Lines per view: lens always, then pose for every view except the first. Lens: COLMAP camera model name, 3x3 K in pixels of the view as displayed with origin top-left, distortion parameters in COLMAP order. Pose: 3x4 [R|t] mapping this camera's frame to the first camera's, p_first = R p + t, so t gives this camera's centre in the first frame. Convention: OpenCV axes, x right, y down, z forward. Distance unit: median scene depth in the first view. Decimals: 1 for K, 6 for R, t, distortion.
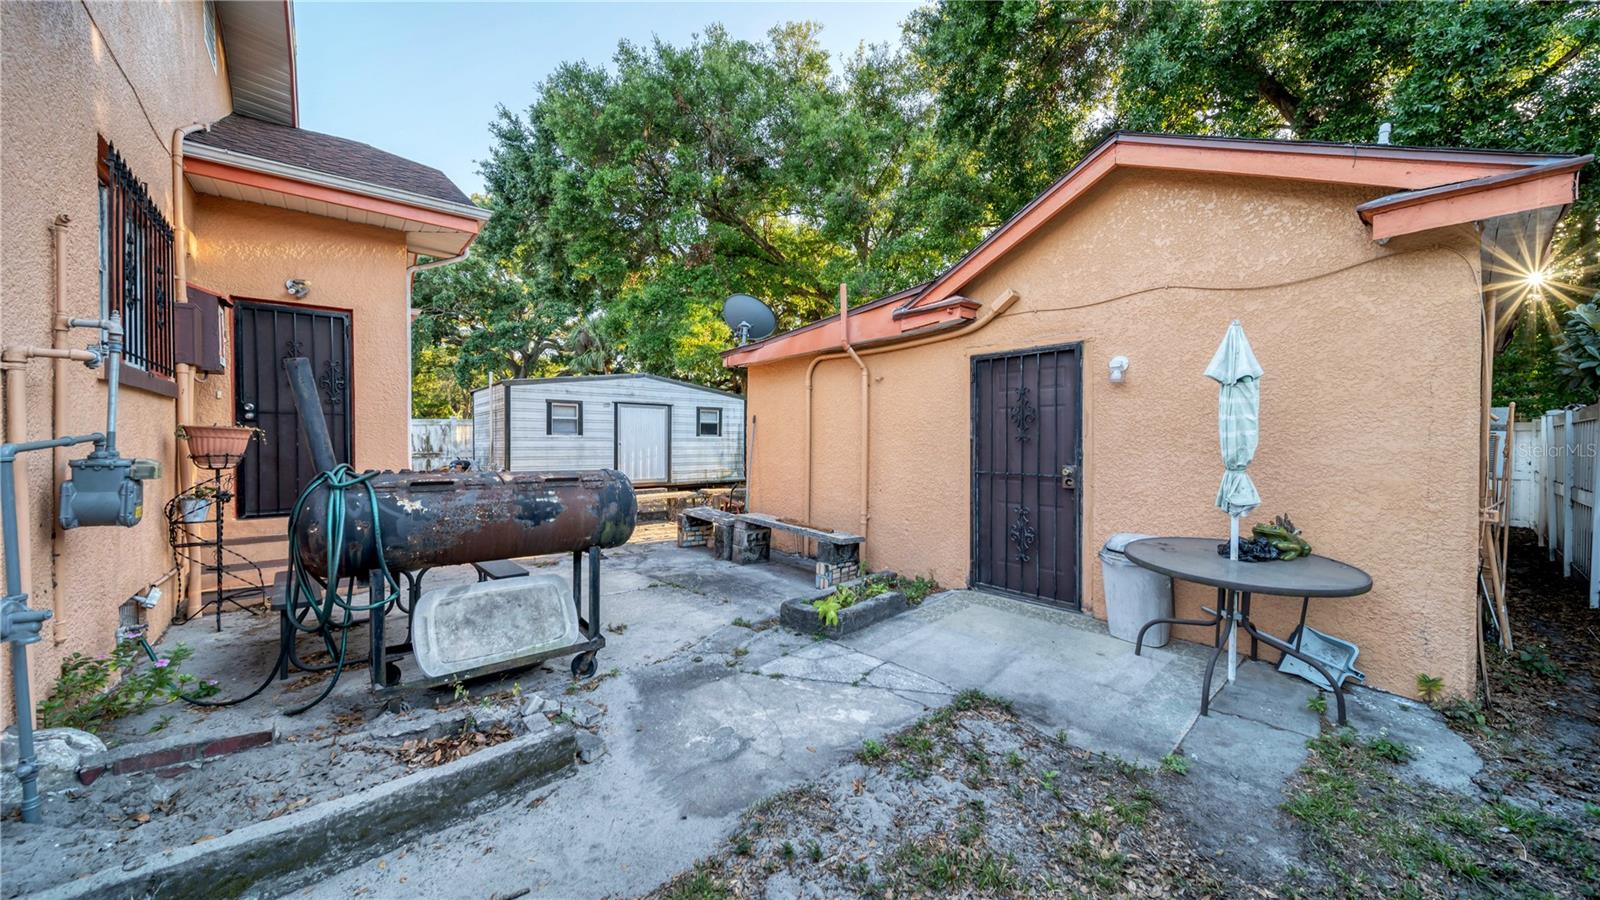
lens RADIAL K [[573.0, 0, 799.6], [0, 573.0, 440.6], [0, 0, 1]] dist [-0.003598, -0.000458]
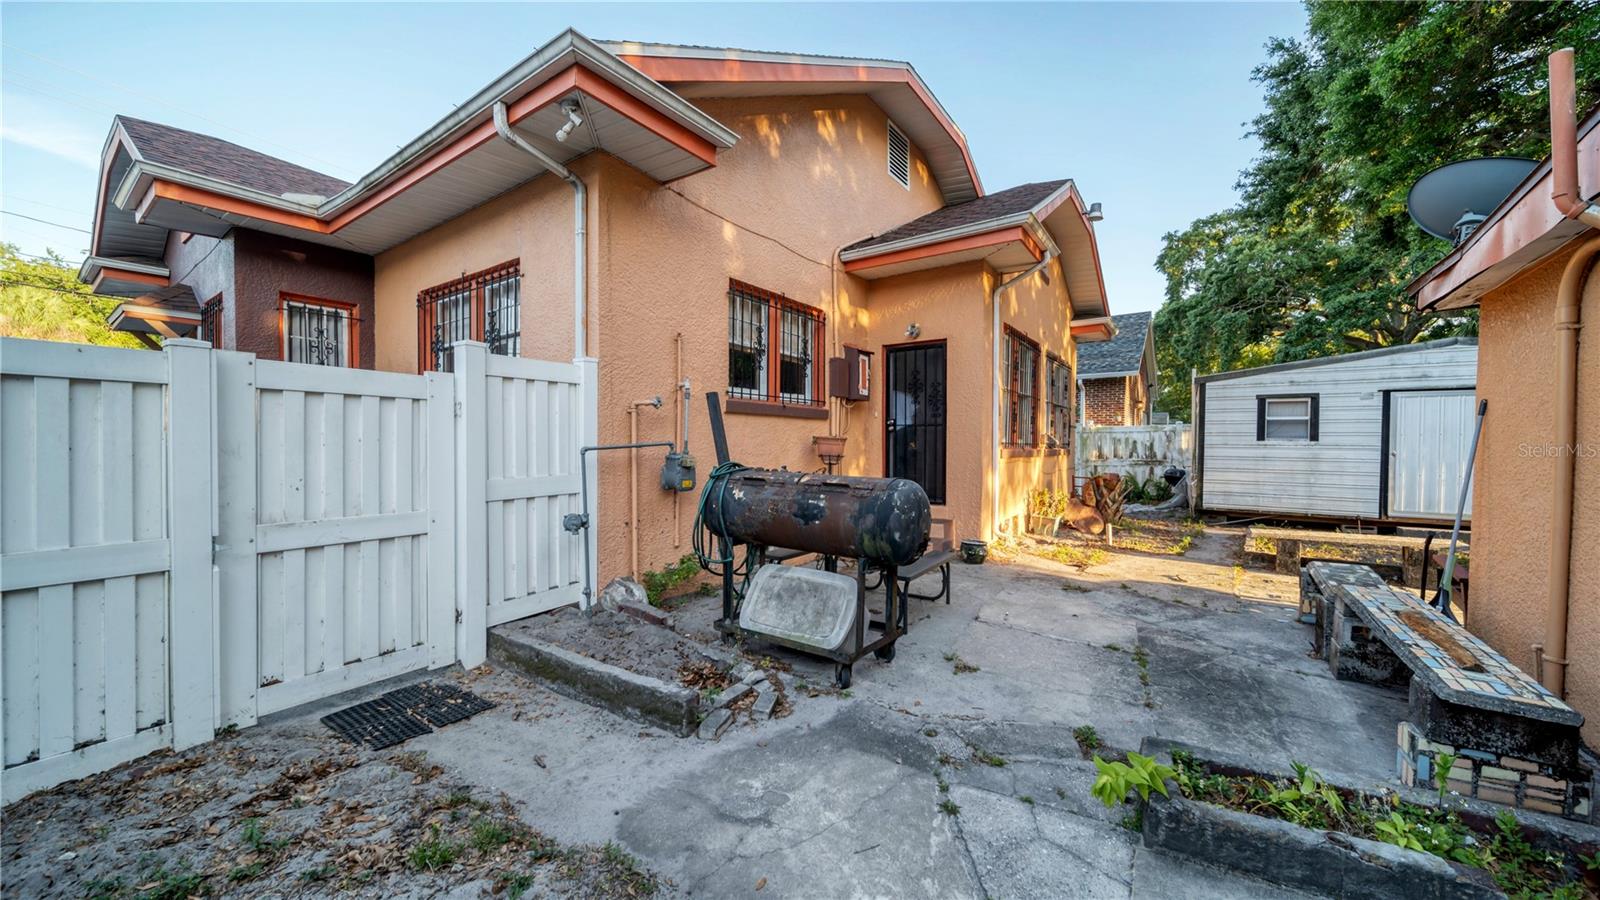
lens RADIAL K [[573.0, 0, 789.7], [0, 573.0, 449.8], [0, 0, 1]] dist [-0.003598, -0.000458]
pose [[0.240539, 0.010394, -0.970584, 0.155020], [-0.006666, 0.999937, 0.009056, -0.000890], [0.970617, 0.004292, 0.240593, 0.188518]]
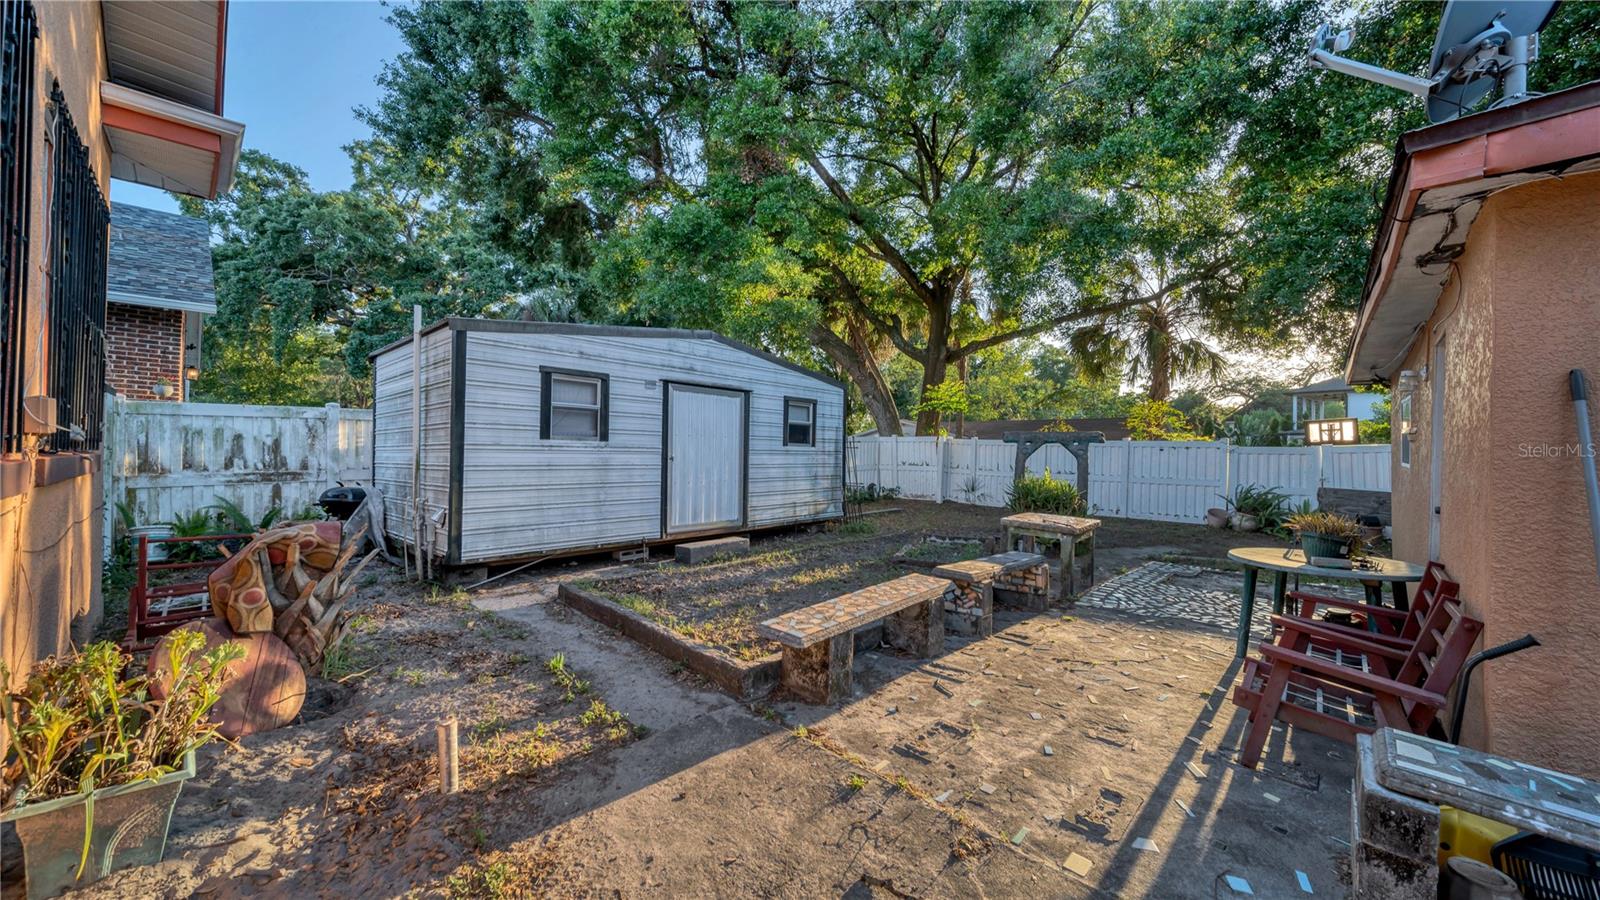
lens RADIAL K [[573.0, 0, 804.2], [0, 573.0, 442.1], [0, 0, 1]] dist [-0.003598, -0.000458]
pose [[0.990864, 0.013605, 0.134181, -0.274228], [-0.011404, 0.999788, -0.017158, -0.002010], [-0.134385, 0.015471, 0.990808, 0.470576]]
